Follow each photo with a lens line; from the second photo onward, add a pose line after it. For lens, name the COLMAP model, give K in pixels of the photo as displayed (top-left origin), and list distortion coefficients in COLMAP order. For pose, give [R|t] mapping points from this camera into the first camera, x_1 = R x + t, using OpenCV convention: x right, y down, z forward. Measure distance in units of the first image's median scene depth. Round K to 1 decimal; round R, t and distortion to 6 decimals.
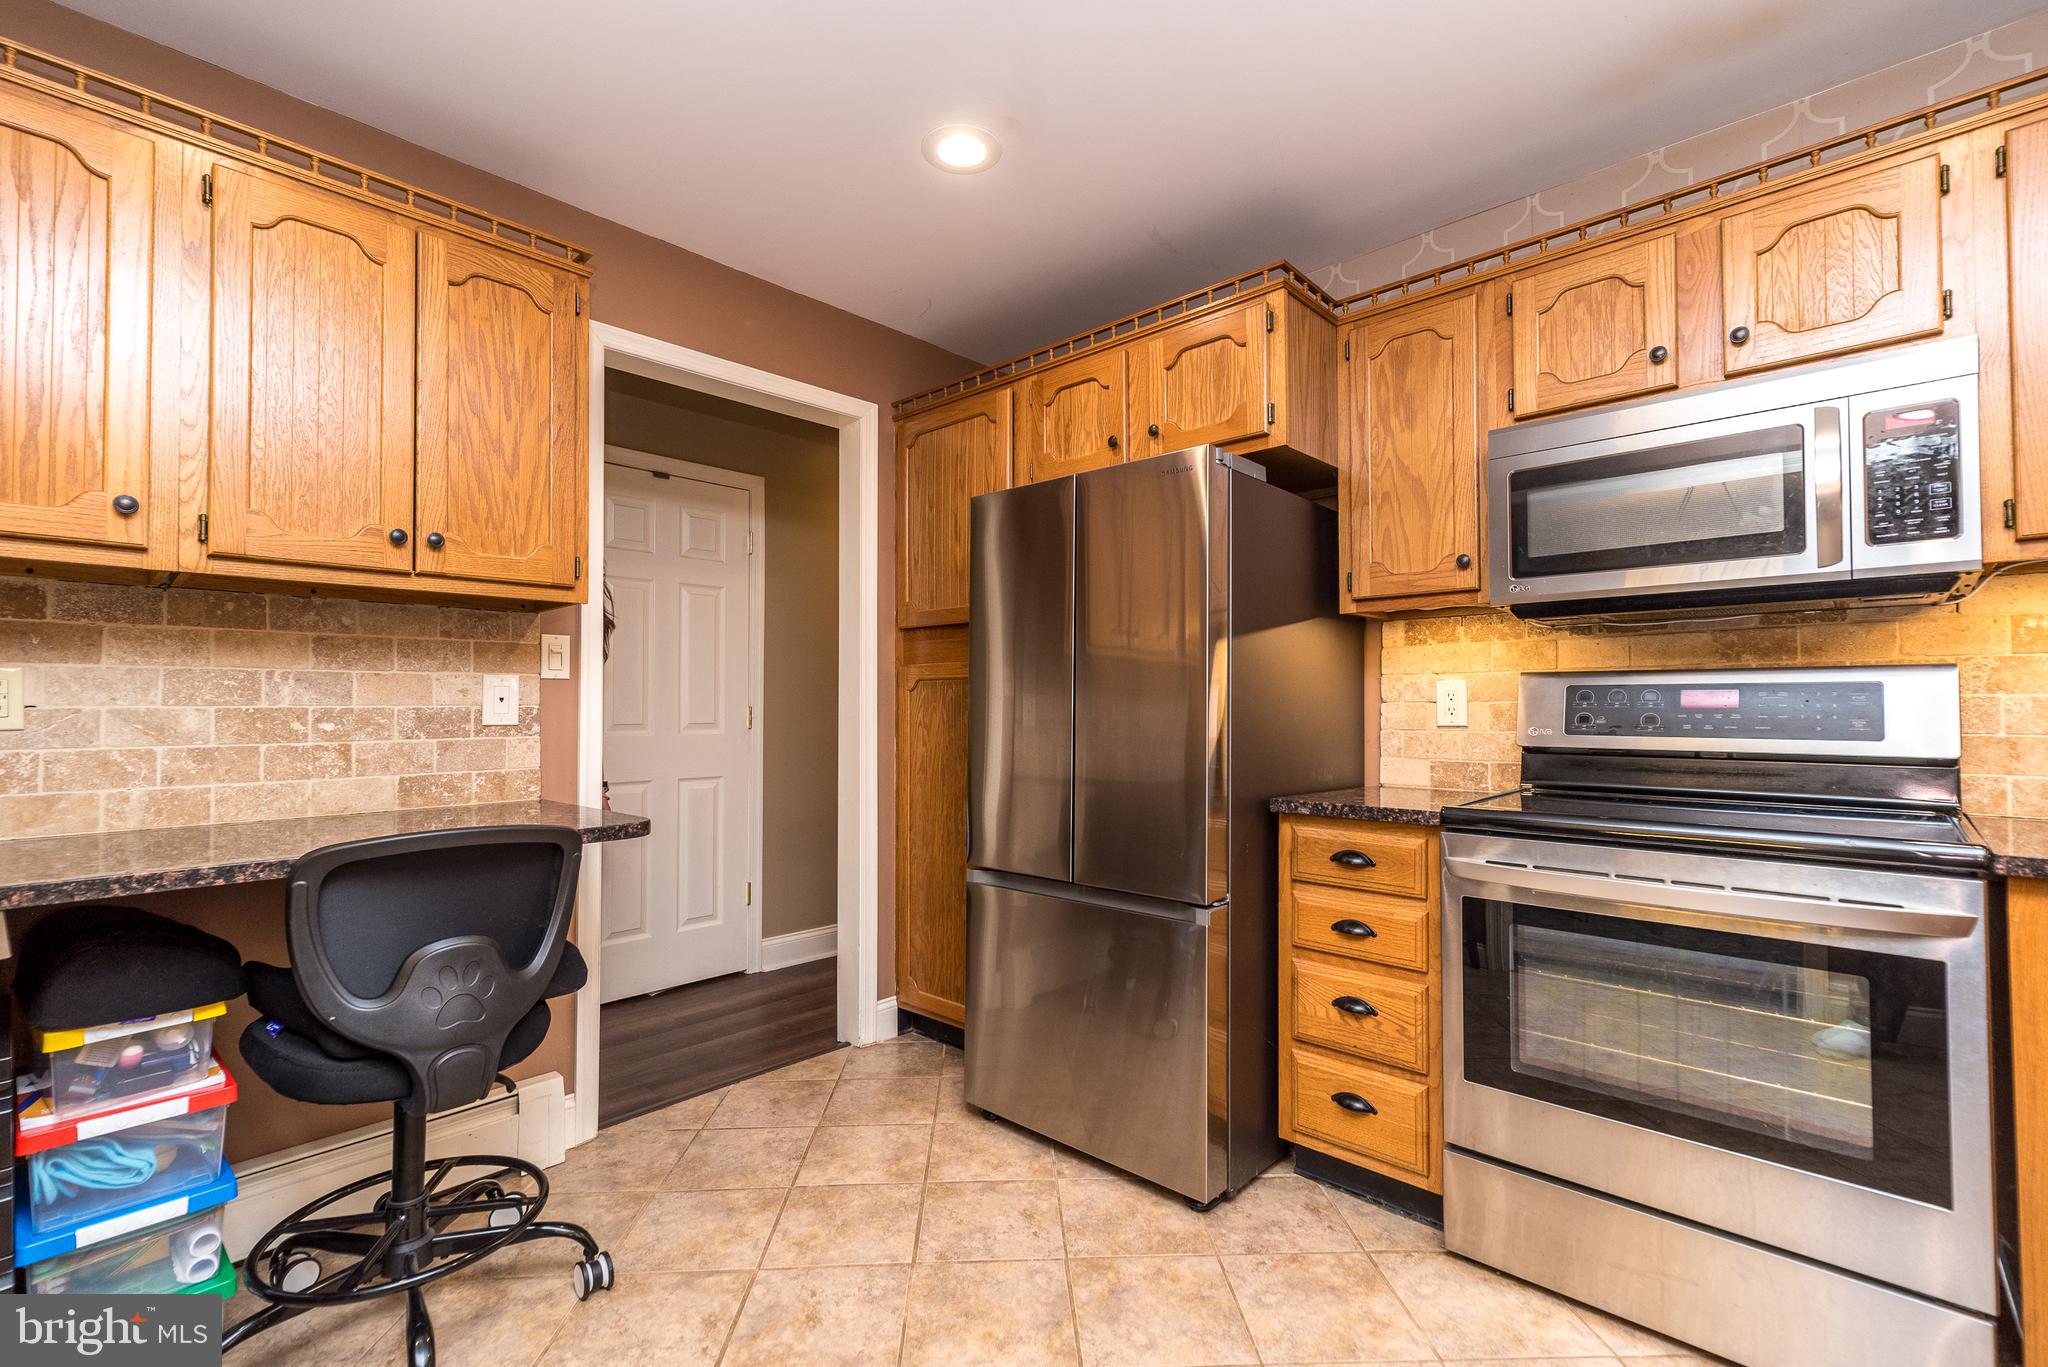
lens RADIAL K [[903.6, 0, 1021.3], [0, 903.6, 690.4], [0, 0, 1]] dist [0.002603, 0.000937]
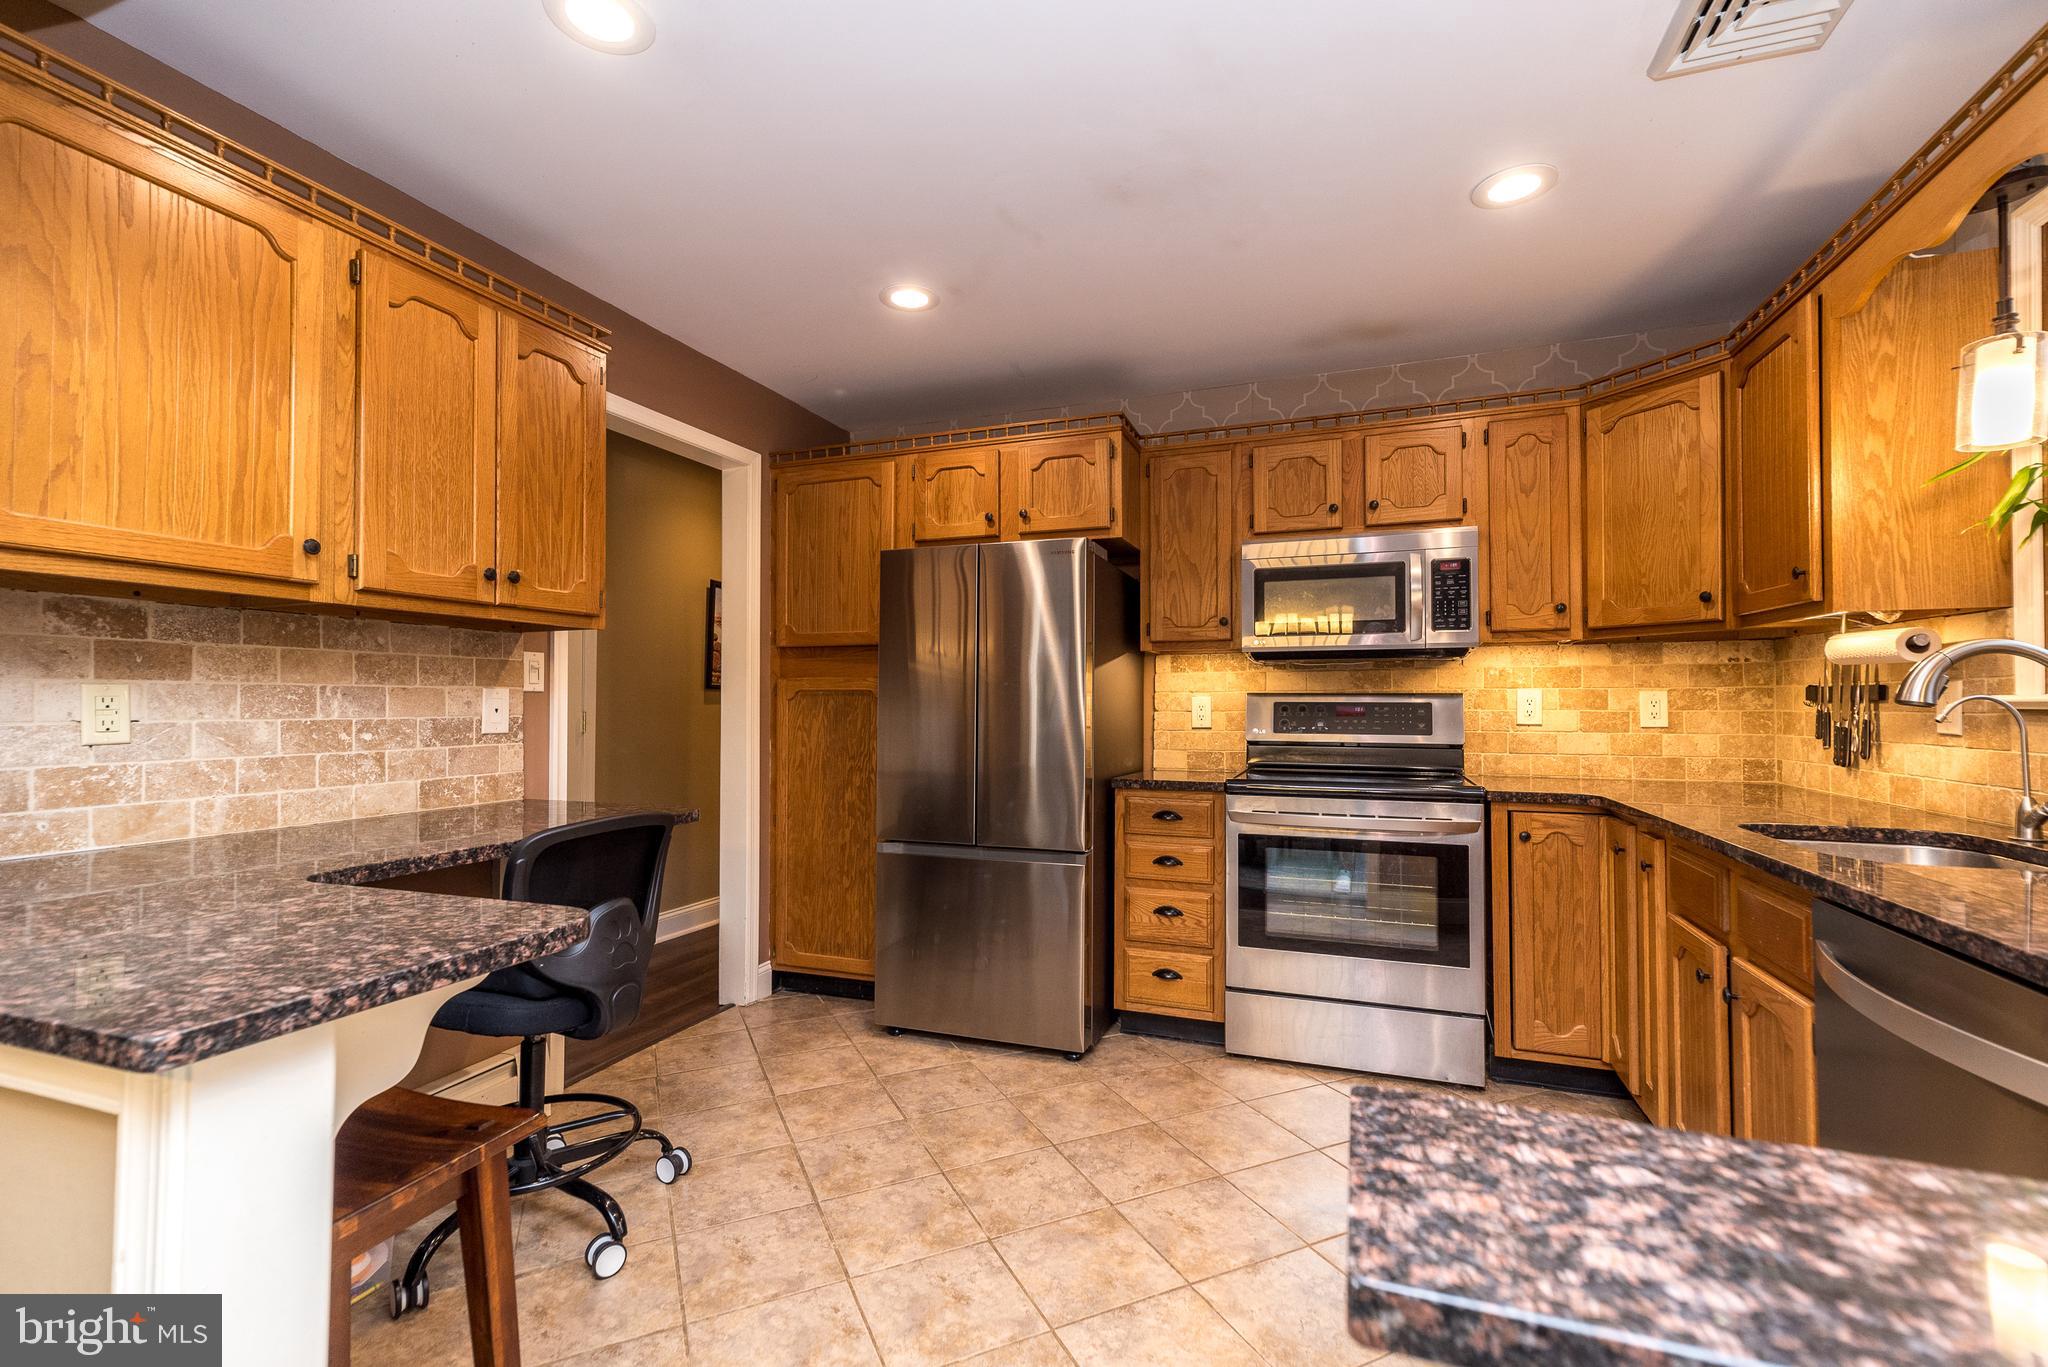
lens RADIAL K [[903.6, 0, 1021.3], [0, 903.6, 690.4], [0, 0, 1]] dist [0.002603, 0.000937]
pose [[0.922561, 0.008745, 0.385752, -0.460148], [-0.009717, 0.999953, 0.000571, -0.024399], [-0.385728, -0.004275, 0.922602, -0.319429]]
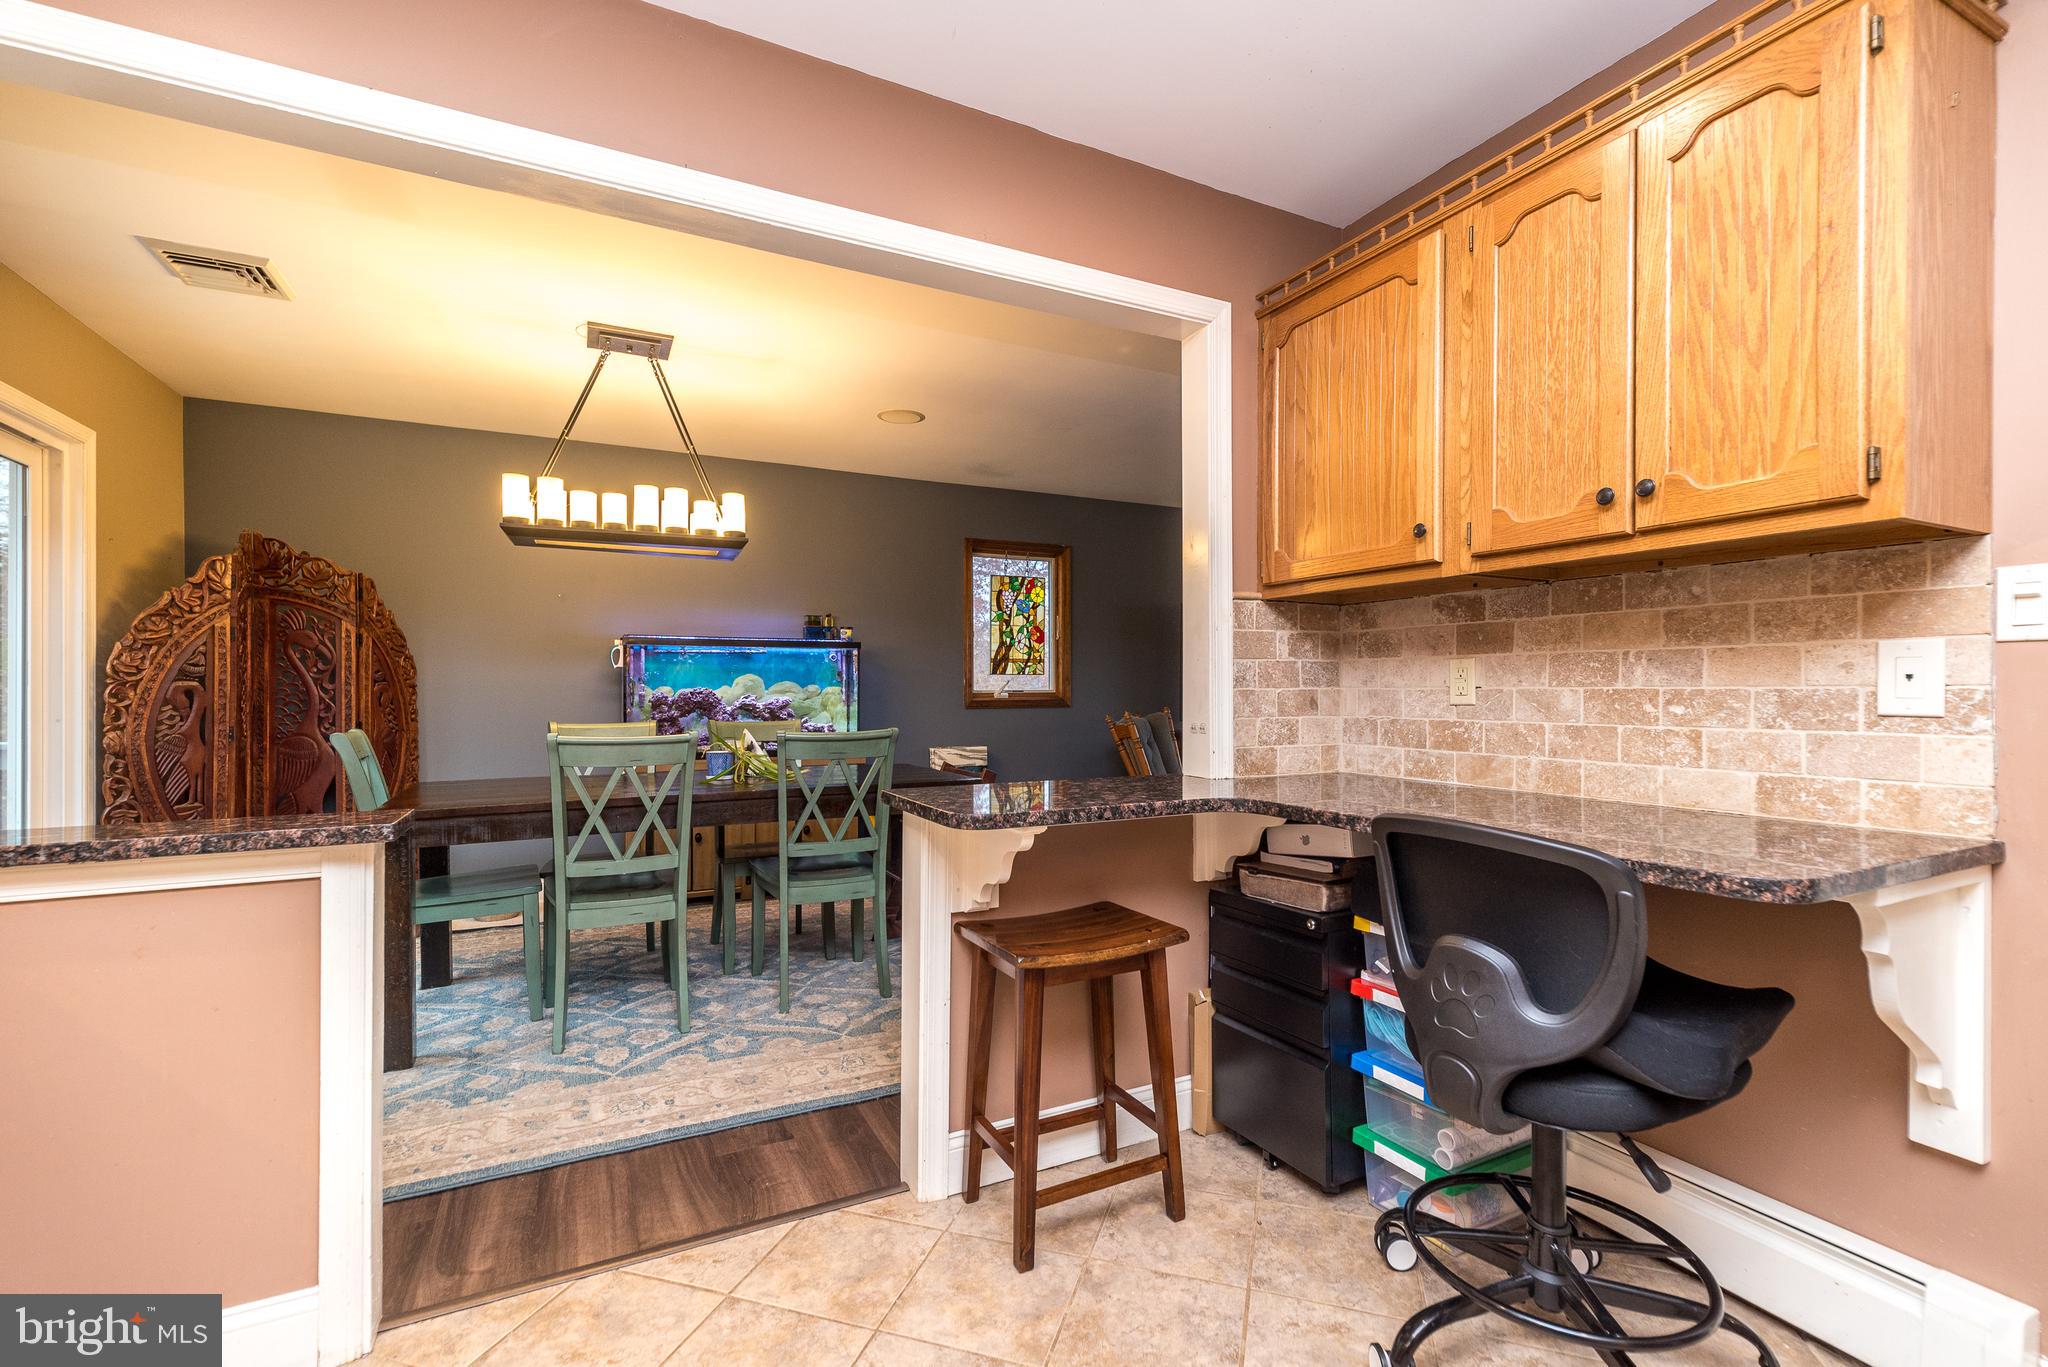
lens RADIAL K [[880.2, 0, 1019.9], [0, 880.2, 688.3], [0, 0, 1]] dist [0.001464, 0.000258]
pose [[-0.347360, 0.002260, -0.937729, 0.291559], [0.018398, 0.999821, -0.004406, 0.010403], [0.937551, -0.018783, -0.347339, 0.691875]]
